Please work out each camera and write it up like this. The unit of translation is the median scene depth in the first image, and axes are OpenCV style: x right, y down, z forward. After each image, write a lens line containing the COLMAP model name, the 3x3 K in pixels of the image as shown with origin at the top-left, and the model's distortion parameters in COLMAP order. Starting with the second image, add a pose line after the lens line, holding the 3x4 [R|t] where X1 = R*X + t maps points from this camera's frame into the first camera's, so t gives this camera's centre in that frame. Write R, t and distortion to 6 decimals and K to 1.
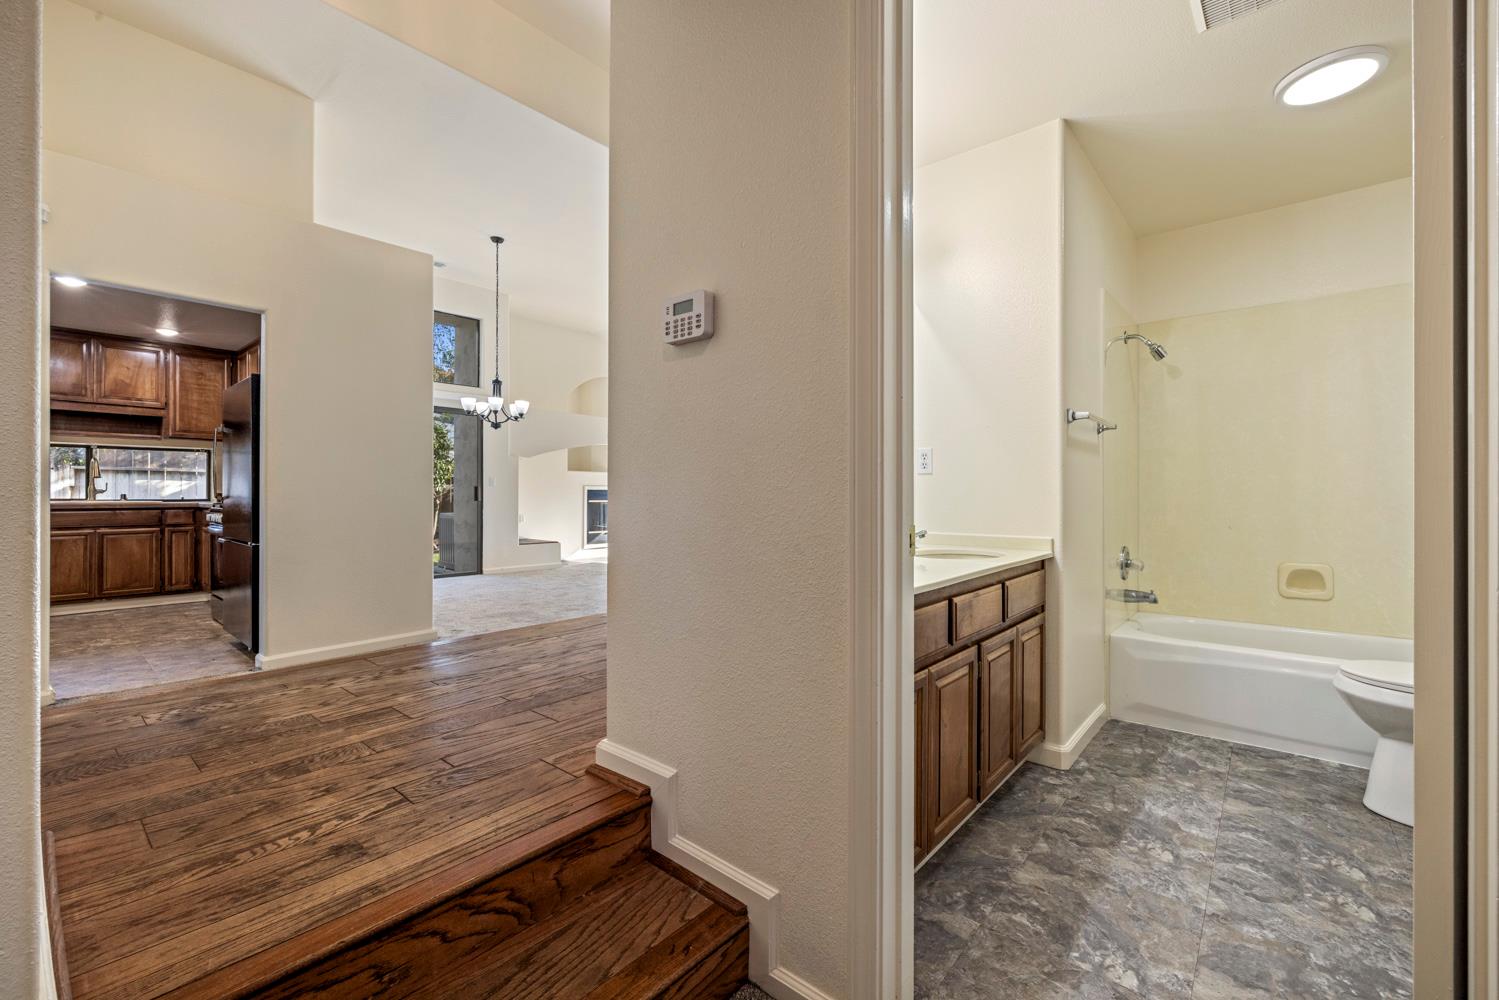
lens RADIAL K [[631.3, 0, 748.3], [0, 631.3, 492.6], [0, 0, 1]] dist [0.000429, -0.000501]
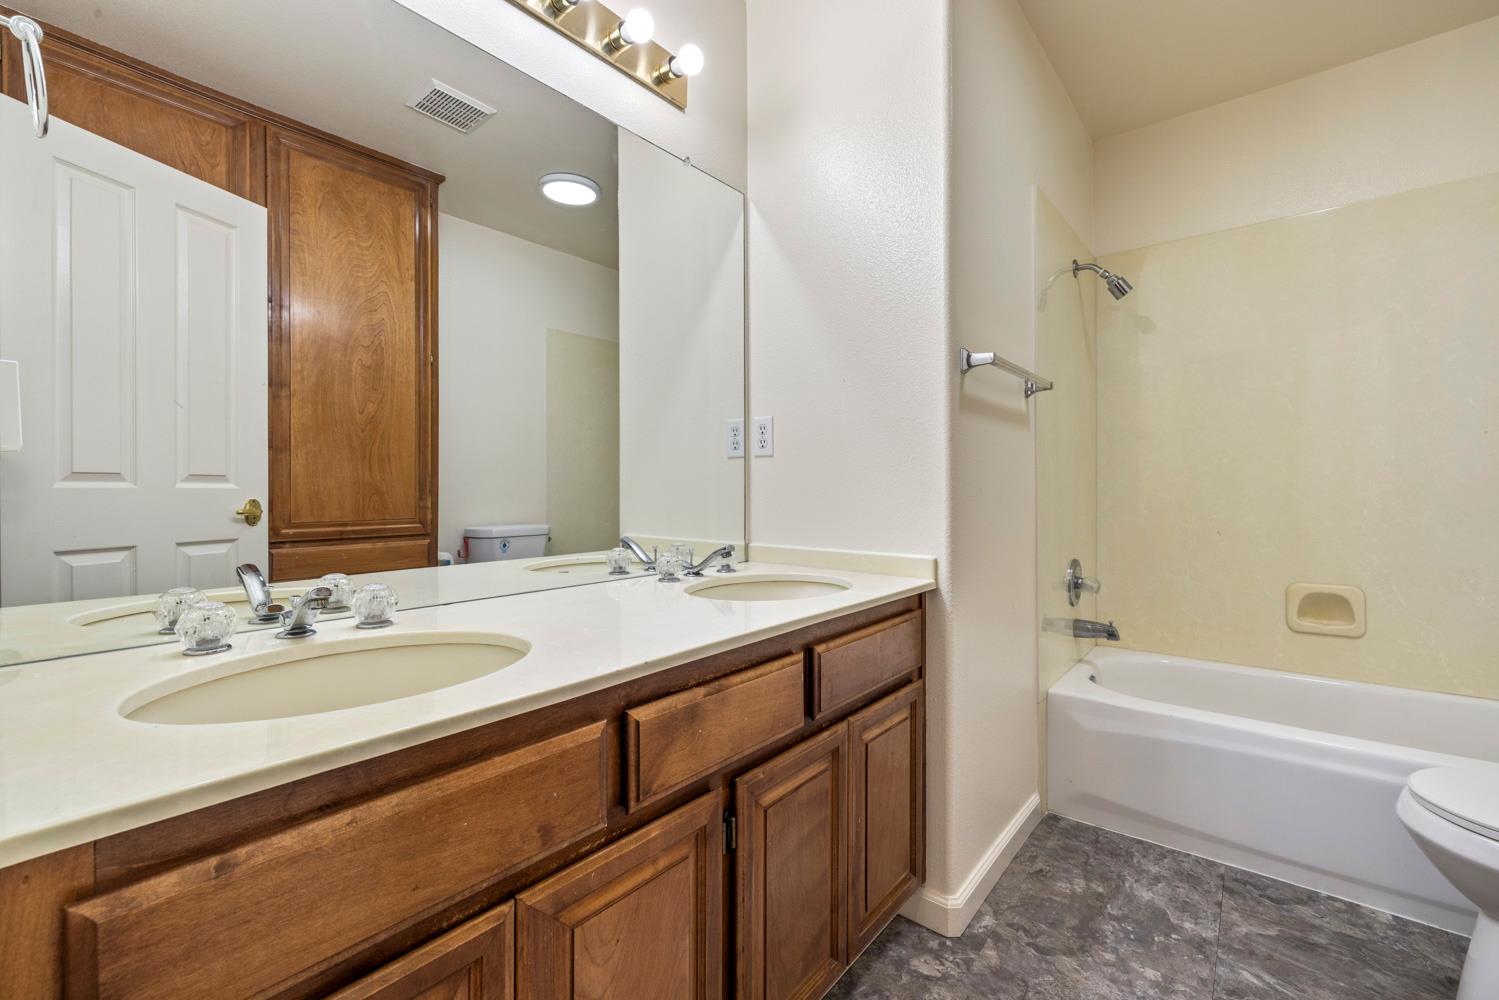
lens RADIAL K [[630.9, 0, 749.1], [0, 630.9, 486.3], [0, 0, 1]] dist [-0.001740, -0.000138]
pose [[0.999915, -0.001522, 0.012933, 0.274037], [0.001529, 0.999999, -0.000493, 0.002098], [-0.012933, 0.000513, 0.999916, 0.362980]]
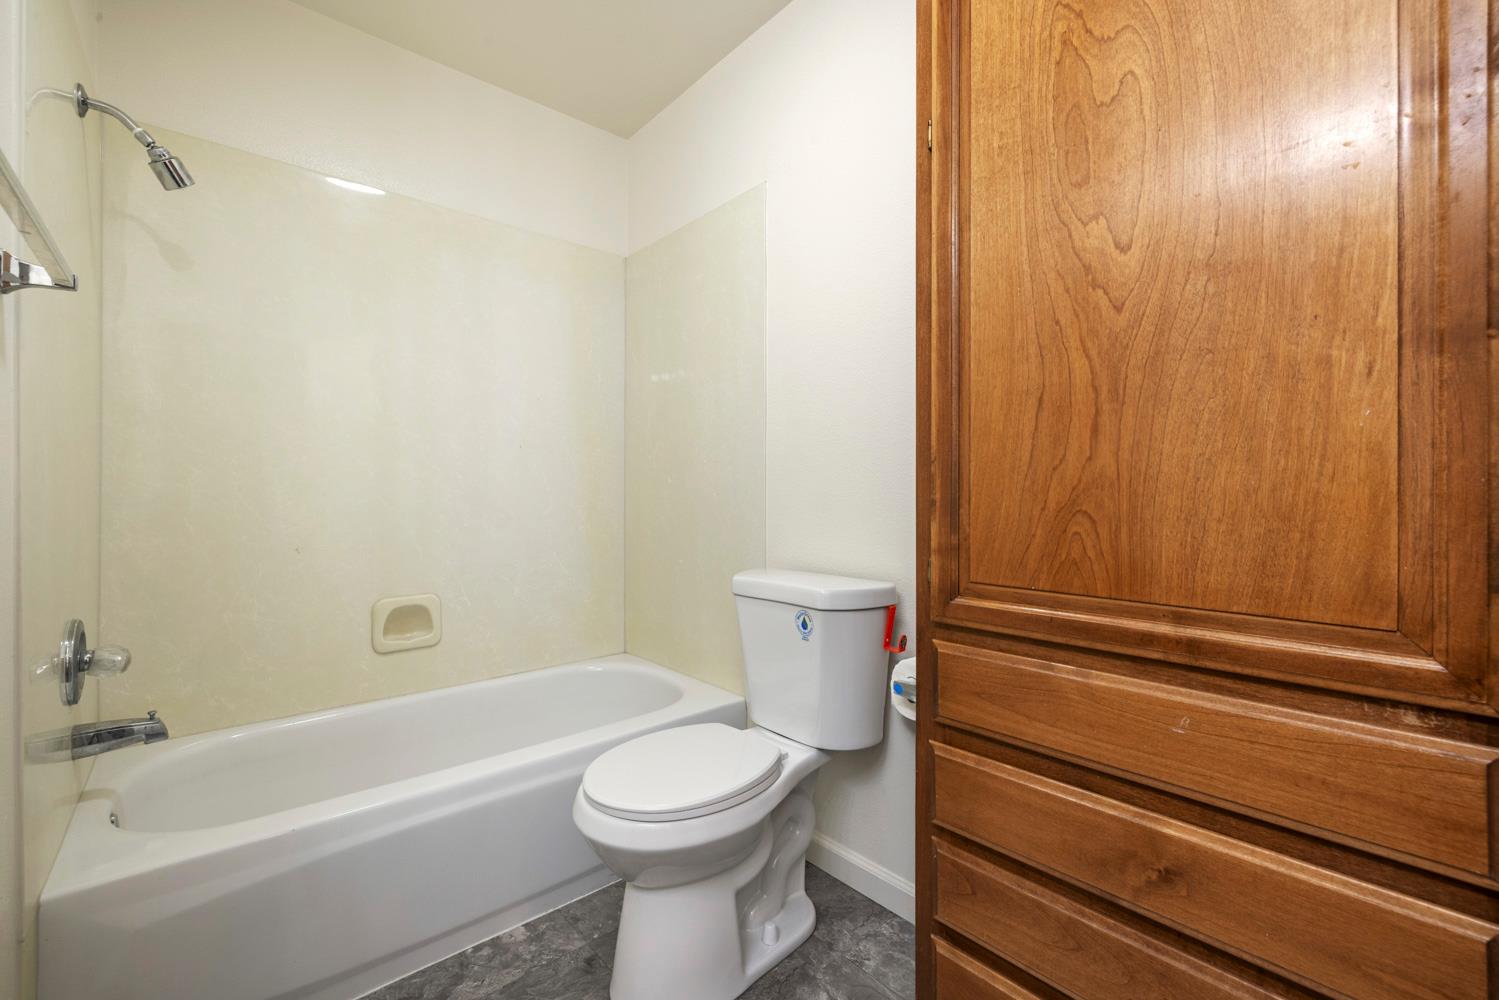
lens RADIAL K [[631.3, 0, 748.3], [0, 631.3, 492.6], [0, 0, 1]] dist [0.000429, -0.000501]
pose [[0.154160, 0.004236, 0.988037, 0.337327], [-0.004179, 0.999985, -0.003636, 0.005188], [-0.988037, -0.003568, 0.154175, 0.652372]]
